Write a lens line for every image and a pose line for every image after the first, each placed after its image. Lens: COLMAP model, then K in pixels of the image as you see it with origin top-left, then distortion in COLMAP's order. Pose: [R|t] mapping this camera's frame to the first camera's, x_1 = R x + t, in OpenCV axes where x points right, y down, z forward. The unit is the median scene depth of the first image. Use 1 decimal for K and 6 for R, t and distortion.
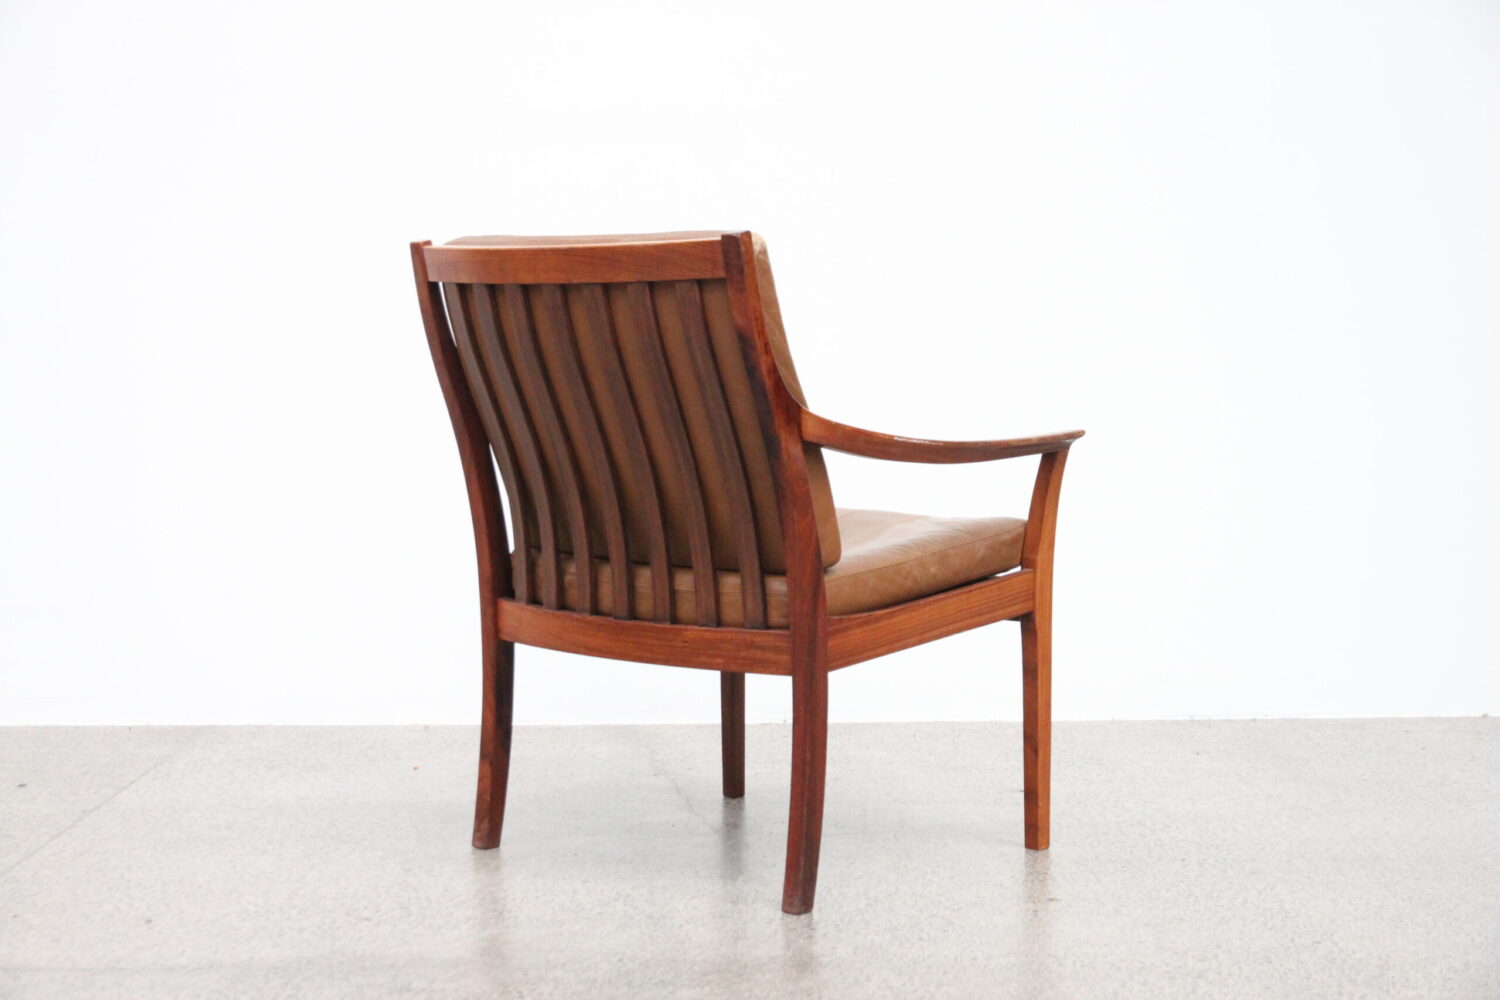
lens RADIAL K [[2577.8, 0, 750.0], [0, 2577.8, 500.0], [0, 0, 1]] dist [0.185329, 0.084048]
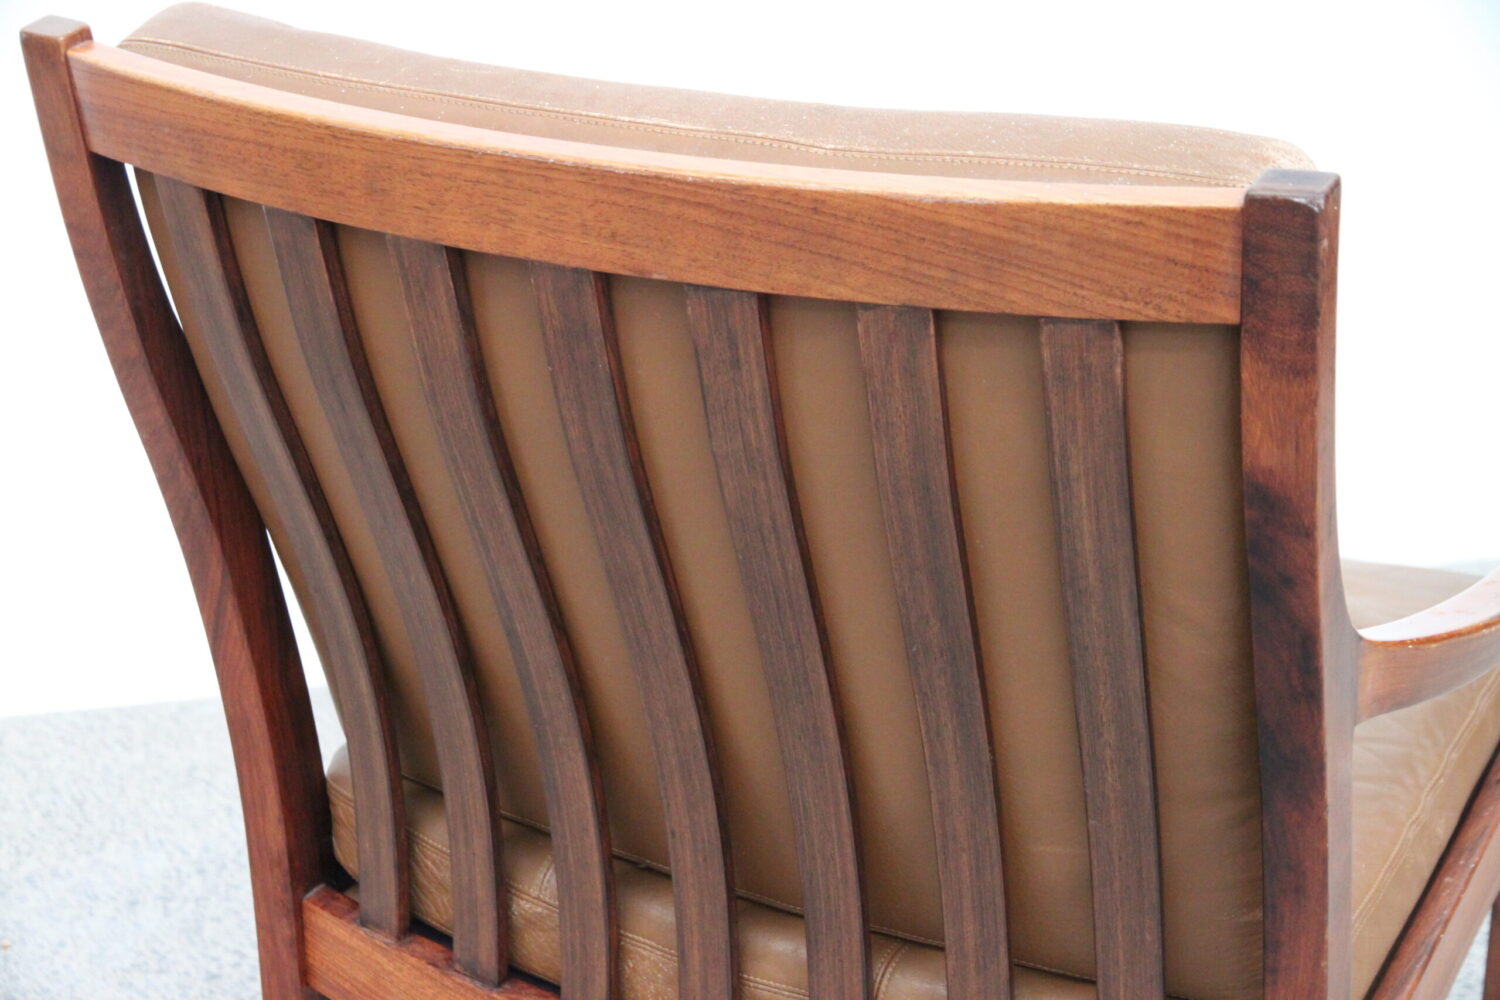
lens RADIAL K [[2577.8, 0, 750.0], [0, 2577.8, 500.0], [0, 0, 1]] dist [0.185329, 0.084048]
pose [[0.970491, -0.072641, 0.229935, -0.125838], [0.005415, 0.959872, 0.280386, -0.140160], [-0.241076, -0.270867, 0.931941, 0.665810]]
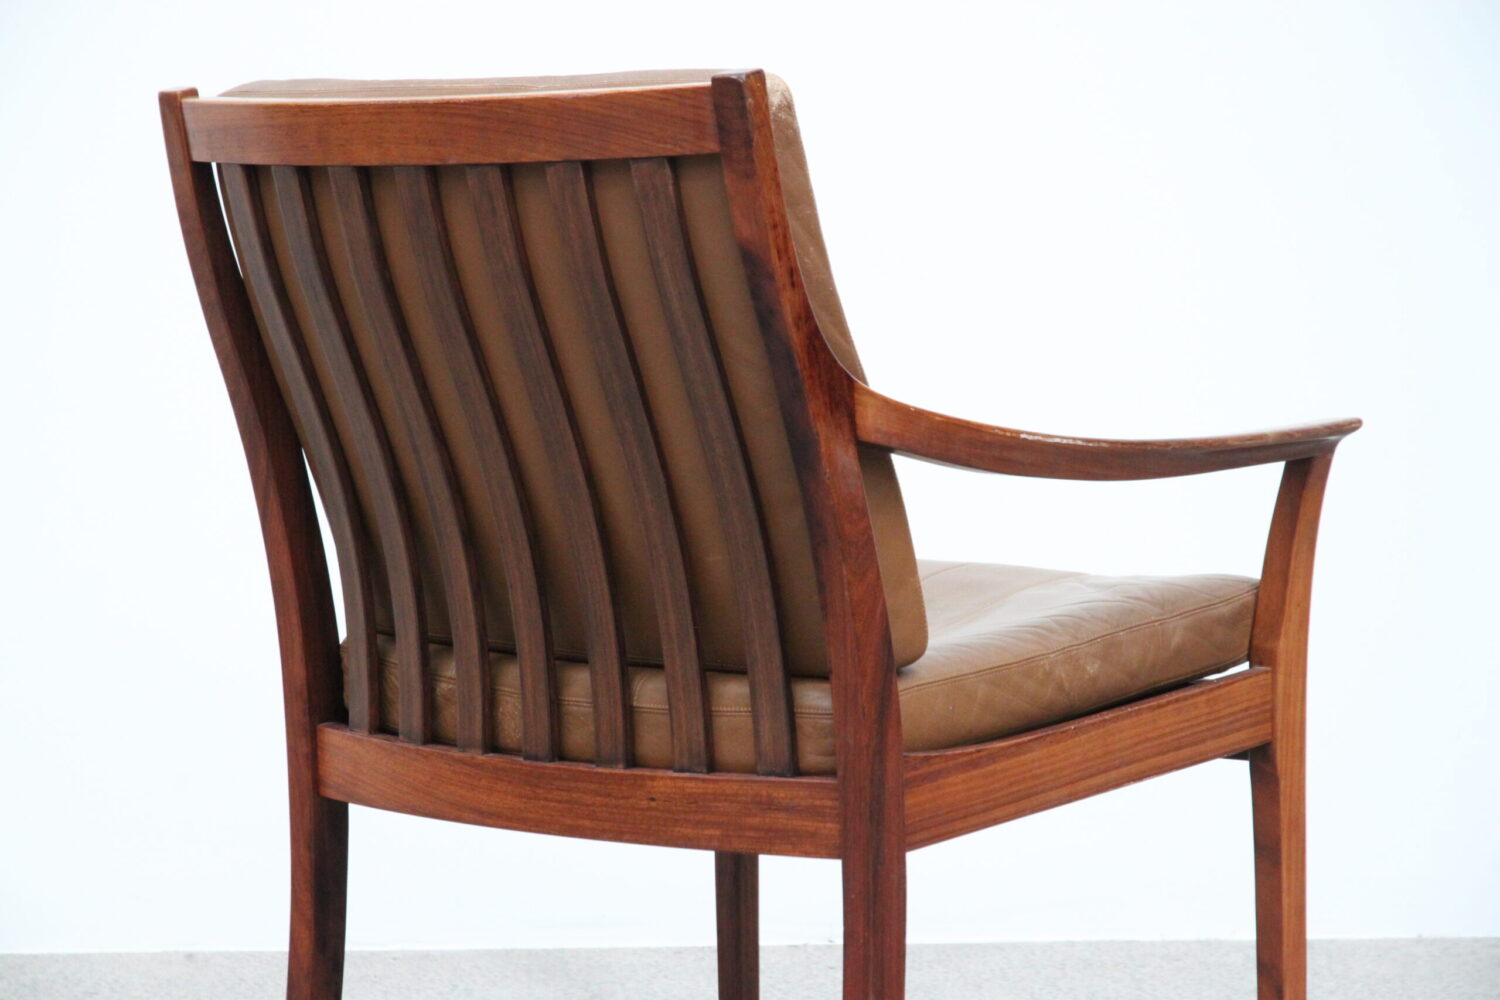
lens RADIAL K [[4655.1, 0, 750.0], [0, 4655.1, 500.0], [0, 0, 1]] dist [0.362437, -0.474630]
pose [[0.999977, -0.005603, -0.003950, 0.000713], [0.005567, 0.999943, -0.009093, -0.000963], [0.004001, 0.009070, 0.999951, -0.017703]]
